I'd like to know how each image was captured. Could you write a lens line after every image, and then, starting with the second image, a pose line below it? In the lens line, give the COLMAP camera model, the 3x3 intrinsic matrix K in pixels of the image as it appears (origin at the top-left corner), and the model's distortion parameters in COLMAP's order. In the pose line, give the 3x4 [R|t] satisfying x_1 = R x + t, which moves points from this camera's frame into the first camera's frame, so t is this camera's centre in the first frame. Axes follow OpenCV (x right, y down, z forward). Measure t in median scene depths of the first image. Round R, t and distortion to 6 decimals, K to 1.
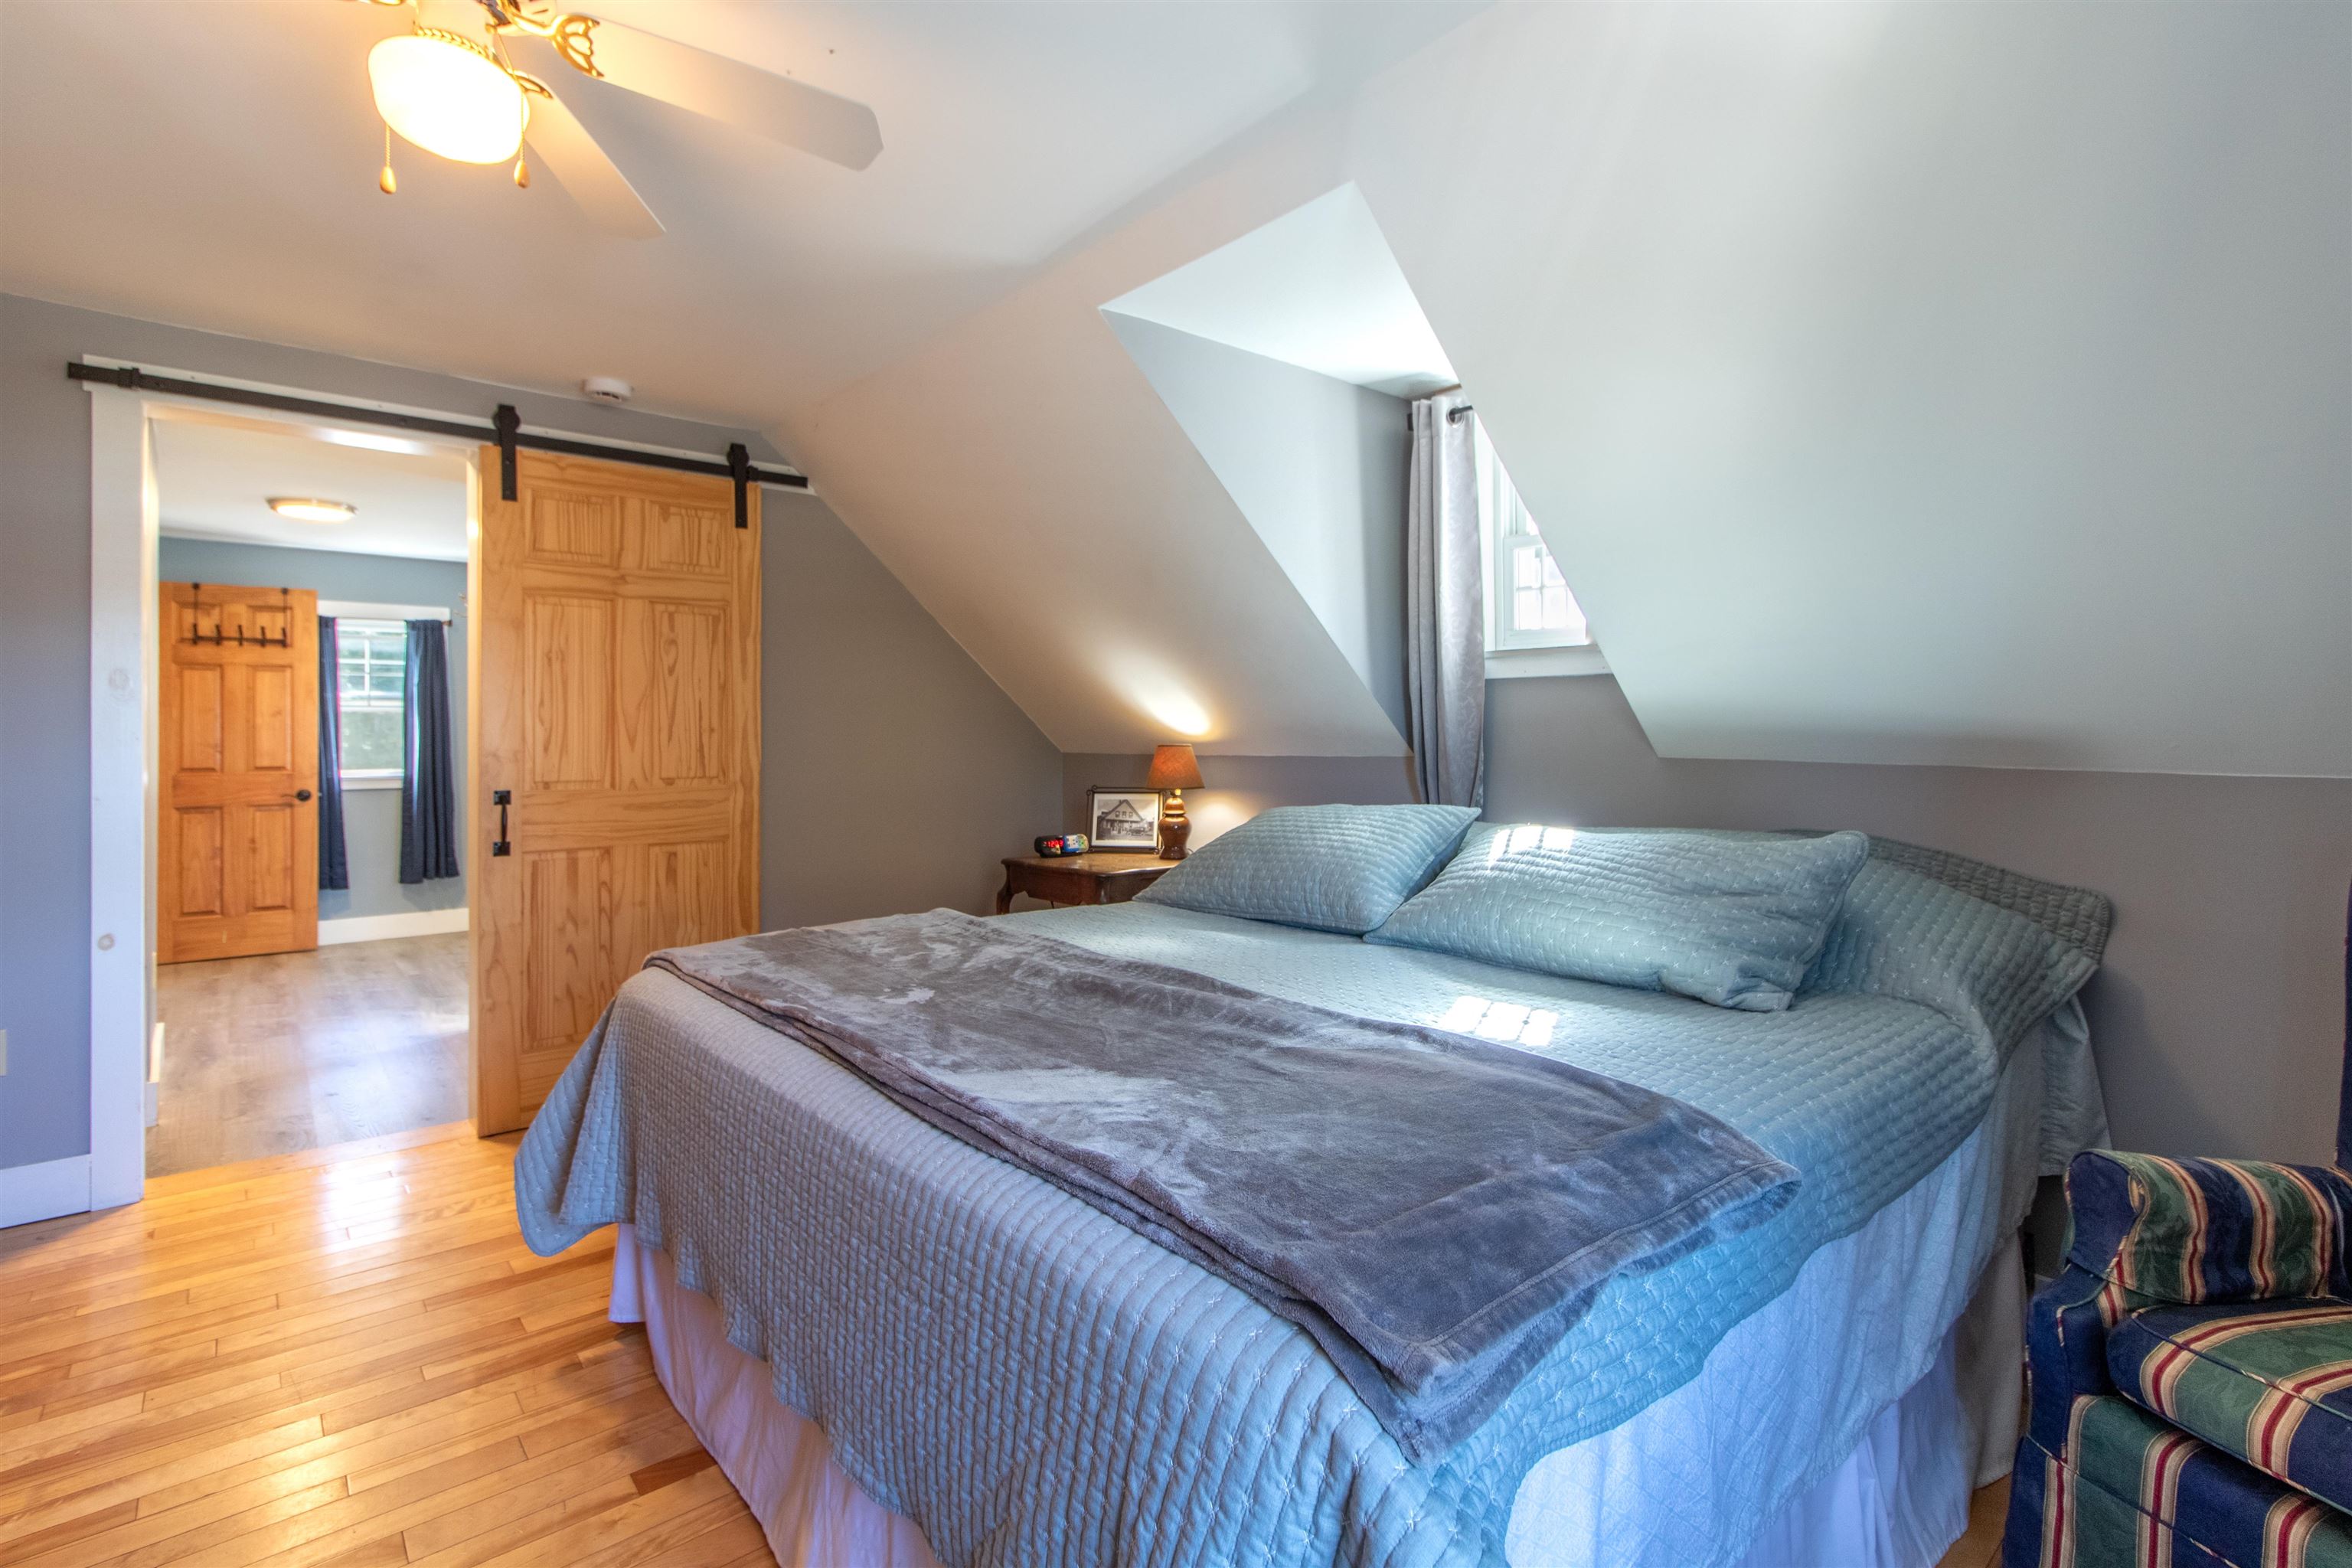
lens RADIAL K [[1095.1, 0, 1162.2], [0, 1095.1, 729.3], [0, 0, 1]] dist [-0.002265, 0.000464]
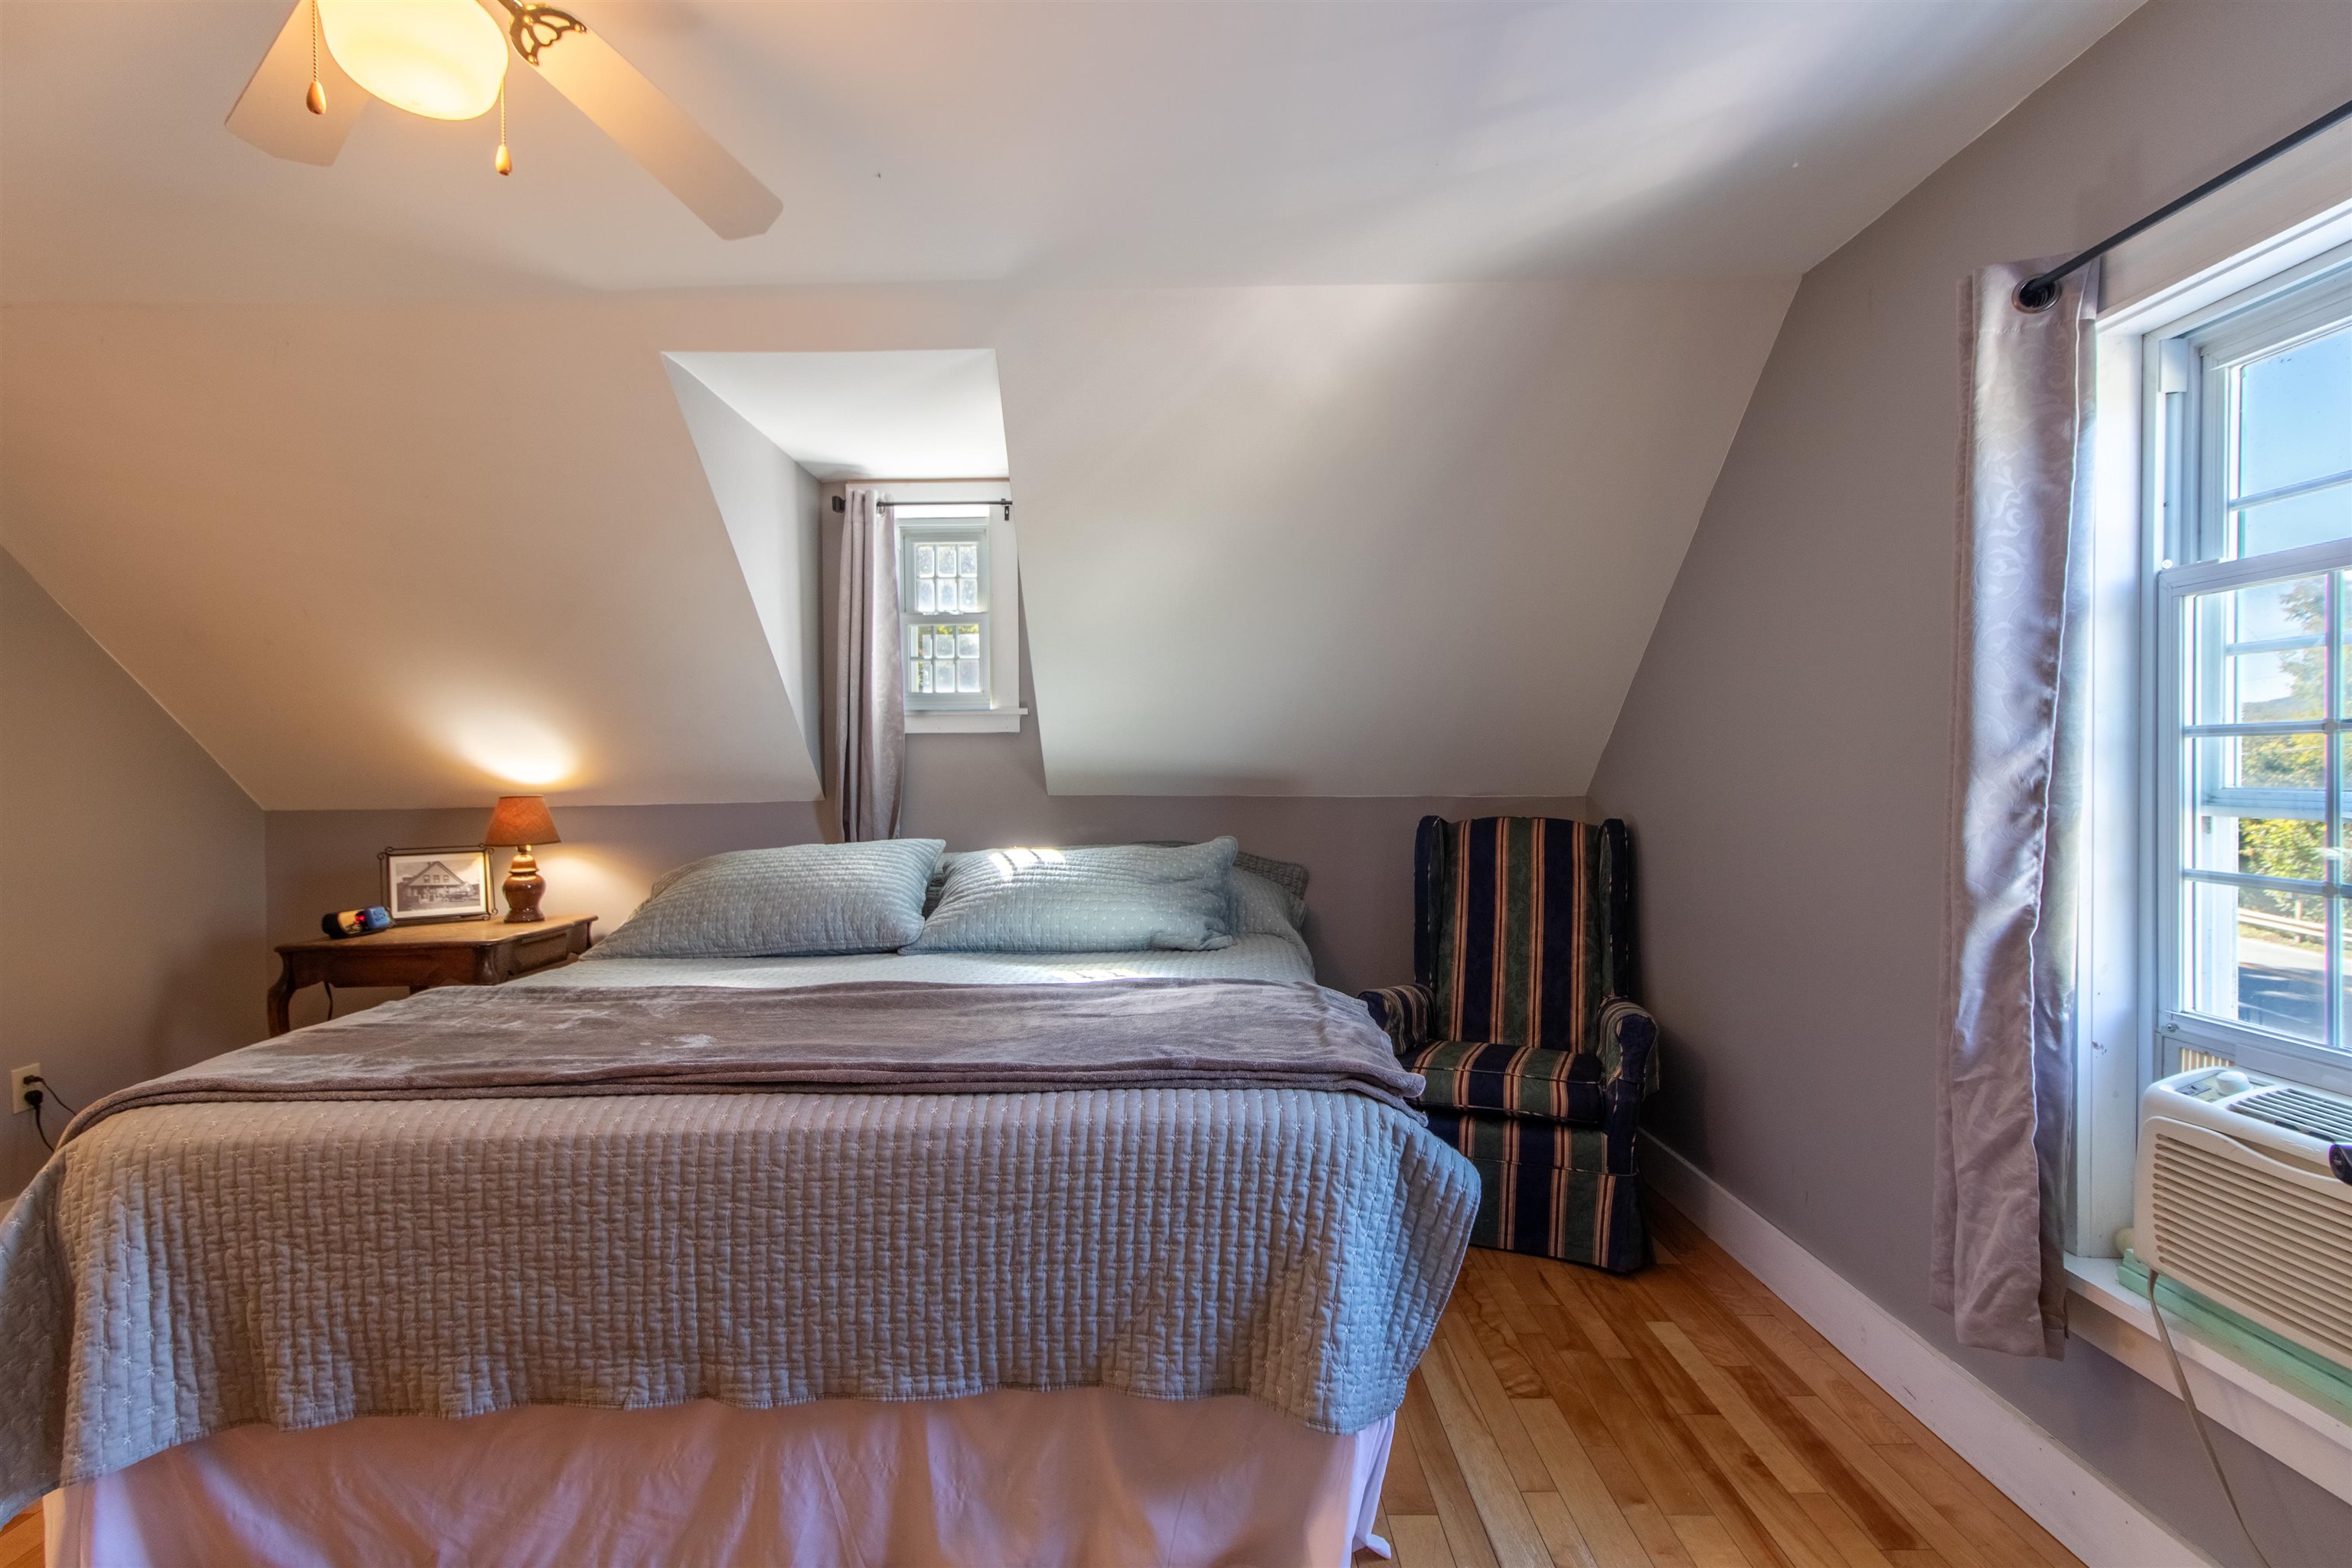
lens RADIAL K [[1095.1, 0, 1178.2], [0, 1095.1, 781.7], [0, 0, 1]] dist [-0.002265, 0.000464]
pose [[0.650733, -0.011455, 0.759221, -0.884874], [0.008167, 0.999934, 0.008087, -0.001601], [-0.759263, 0.000937, 0.650783, -0.002698]]
